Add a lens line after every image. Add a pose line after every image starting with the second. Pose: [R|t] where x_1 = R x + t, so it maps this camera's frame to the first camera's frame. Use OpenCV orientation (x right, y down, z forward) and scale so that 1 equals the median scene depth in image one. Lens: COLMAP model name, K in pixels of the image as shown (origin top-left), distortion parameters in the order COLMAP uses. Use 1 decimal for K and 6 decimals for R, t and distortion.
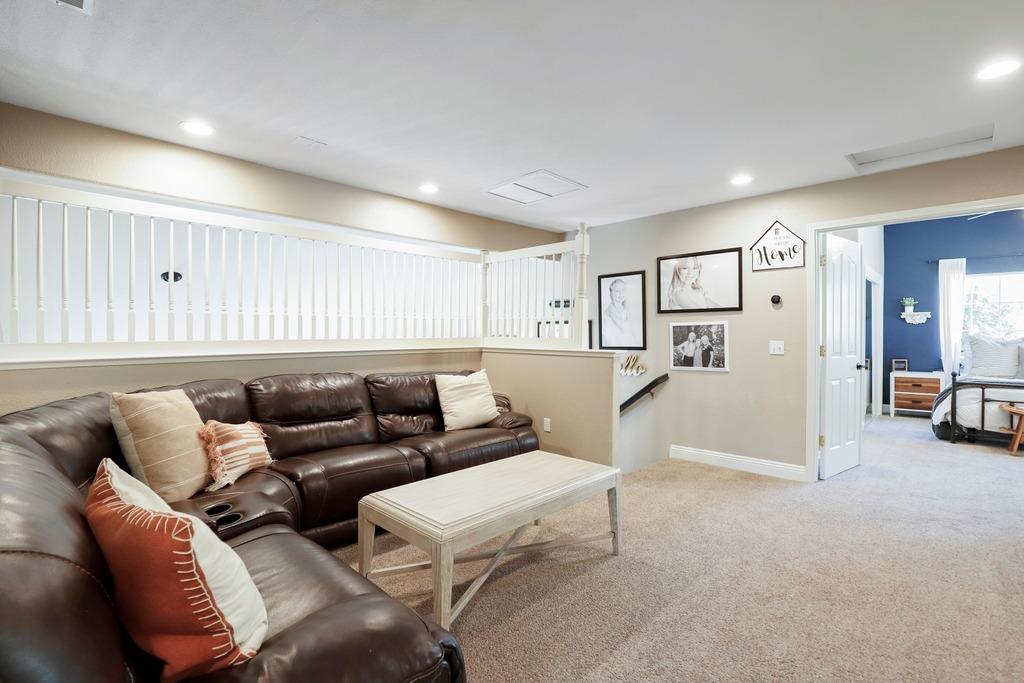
lens RADIAL K [[478.9, 0, 511.4], [0, 478.9, 338.0], [0, 0, 1]] dist [-0.005096, -0.000567]
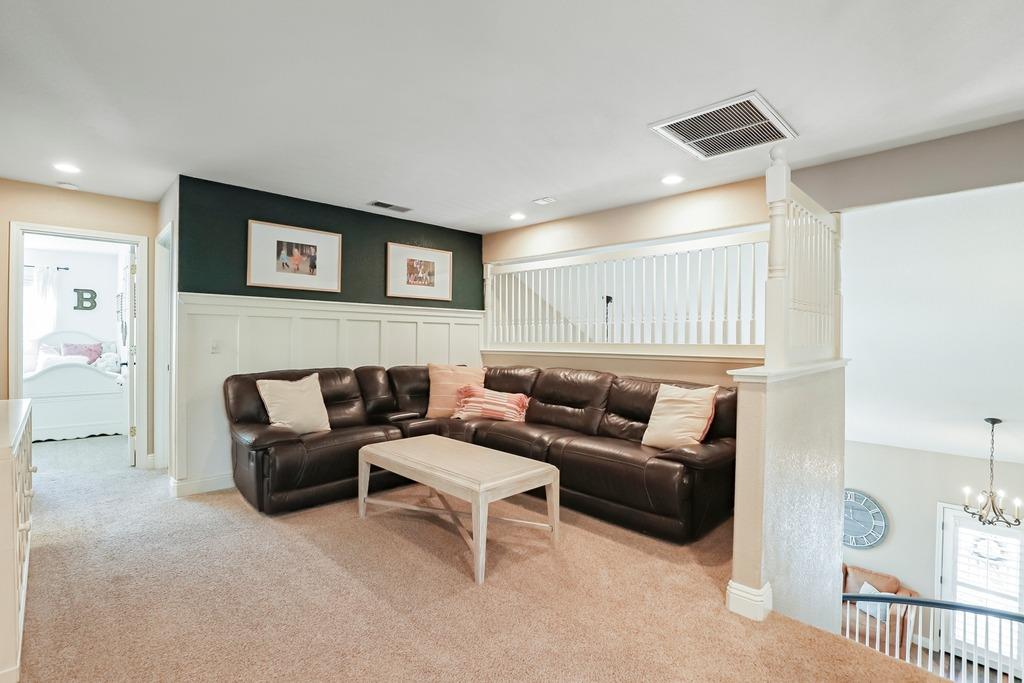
lens RADIAL K [[478.9, 0, 511.1], [0, 478.9, 337.3], [0, 0, 1]] dist [-0.005096, -0.000567]
pose [[-0.009232, -0.000525, -0.999957, 0.790930], [-0.015120, 0.999886, -0.000386, -0.006688], [0.999843, 0.015115, -0.009238, 0.751496]]
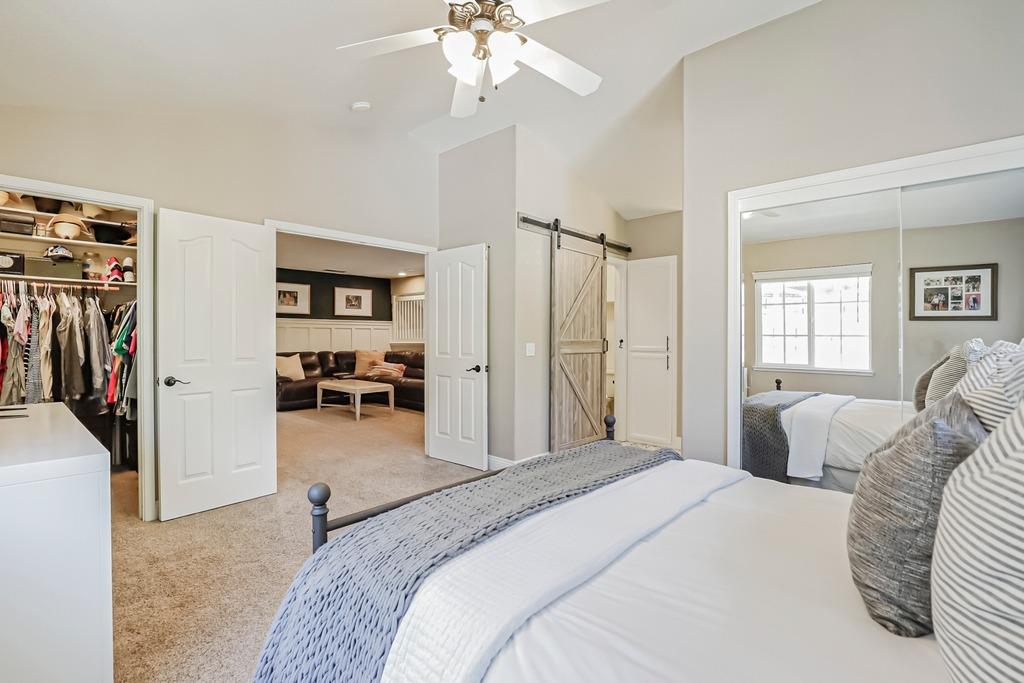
lens RADIAL K [[478.9, 0, 509.3], [0, 478.9, 339.5], [0, 0, 1]] dist [-0.005096, -0.000567]
pose [[0.022106, 0.007174, -0.999730, 1.960967], [-0.004919, 0.999963, 0.007067, -0.008563], [0.999744, 0.004762, 0.022140, 1.234404]]
